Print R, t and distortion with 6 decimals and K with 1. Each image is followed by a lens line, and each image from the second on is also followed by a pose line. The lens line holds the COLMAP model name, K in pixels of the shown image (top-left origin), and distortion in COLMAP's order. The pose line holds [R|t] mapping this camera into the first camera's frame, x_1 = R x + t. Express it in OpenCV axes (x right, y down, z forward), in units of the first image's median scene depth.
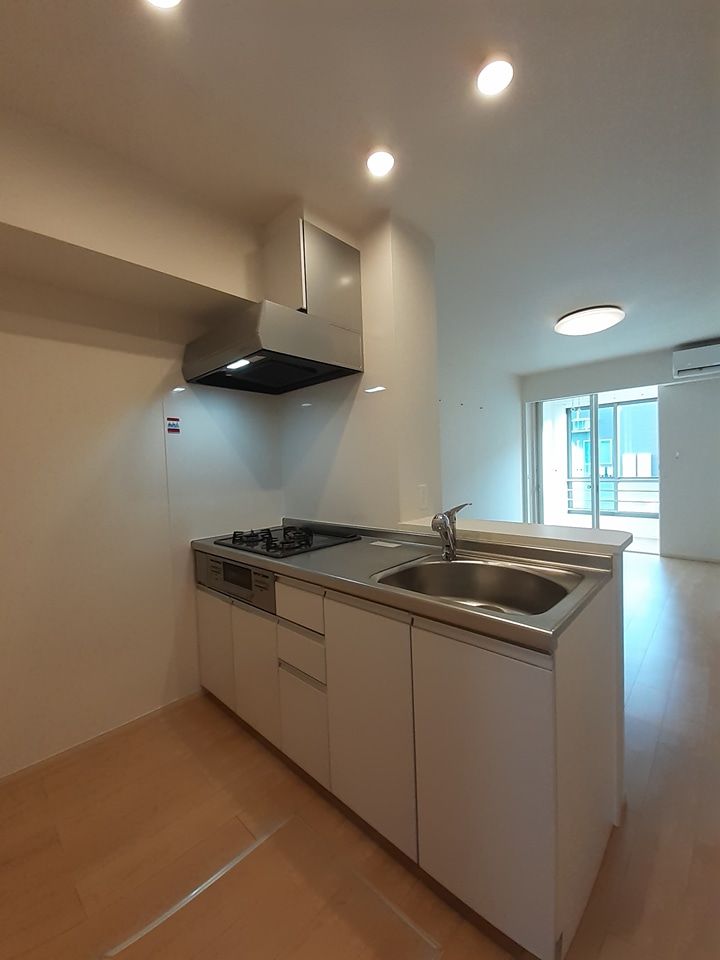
lens RADIAL K [[385.8, 0, 349.7], [0, 385.8, 480.8], [0, 0, 1]] dist [0.000558, -0.000486]
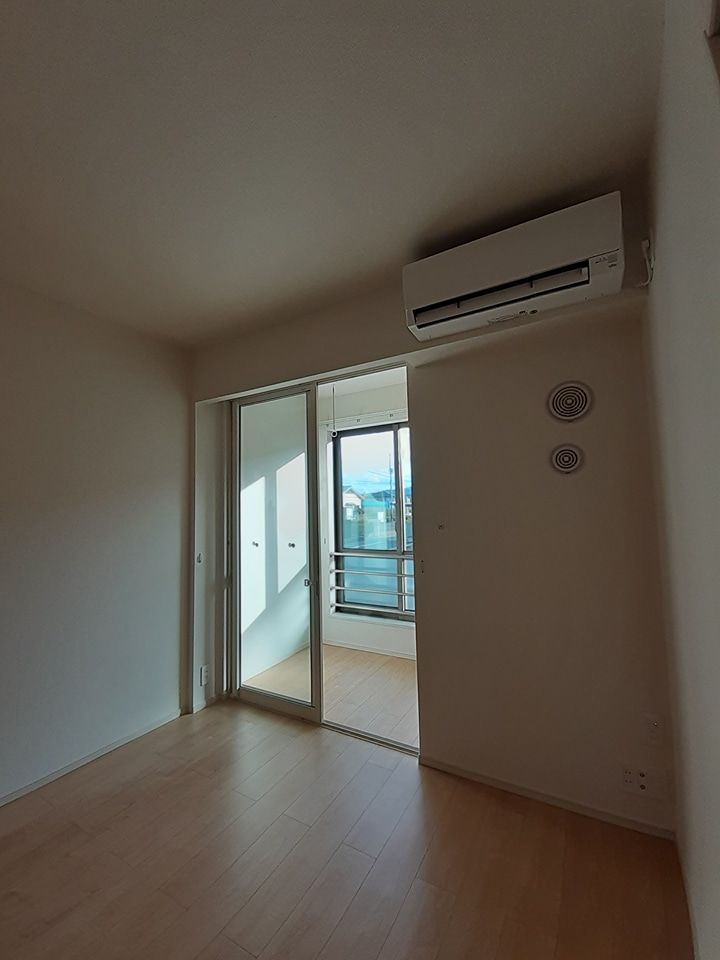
lens RADIAL K [[385.8, 0, 366.5], [0, 385.8, 484.8], [0, 0, 1]] dist [0.000558, -0.000486]
pose [[0.964577, 0.036030, 0.261330, 0.513201], [-0.007098, 0.993815, -0.110818, -0.046723], [-0.263707, 0.105037, 0.958867, 0.473606]]
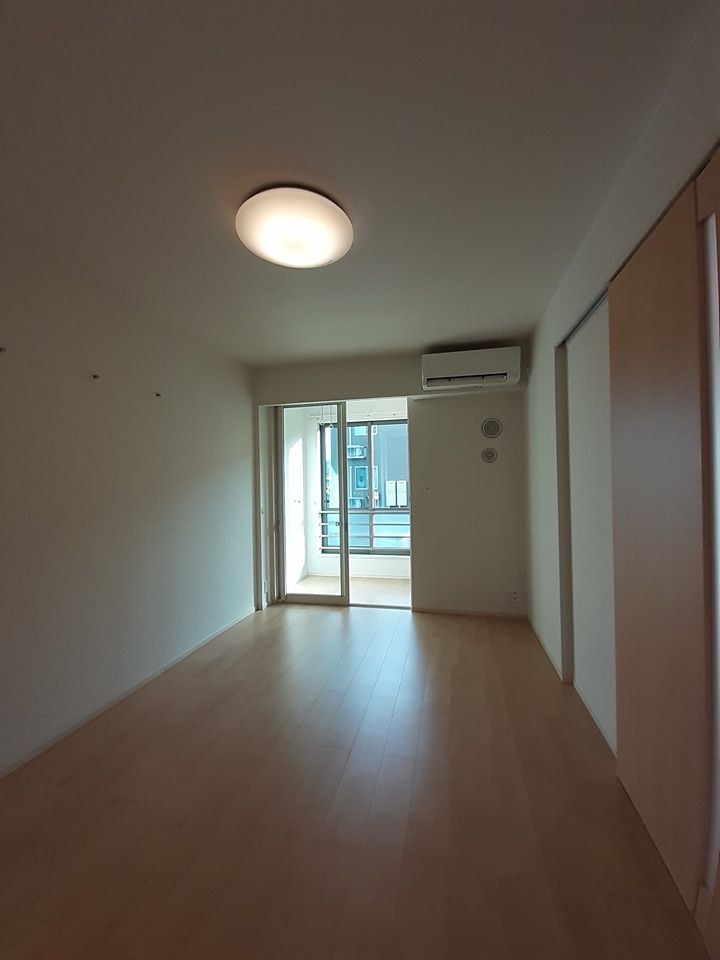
lens RADIAL K [[385.8, 0, 362.9], [0, 385.8, 483.6], [0, 0, 1]] dist [0.000558, -0.000486]
pose [[0.852401, 0.024901, 0.522295, 0.240264], [0.000469, 0.998829, -0.048384, -0.025139], [-0.522888, 0.041488, 0.851391, 0.294170]]
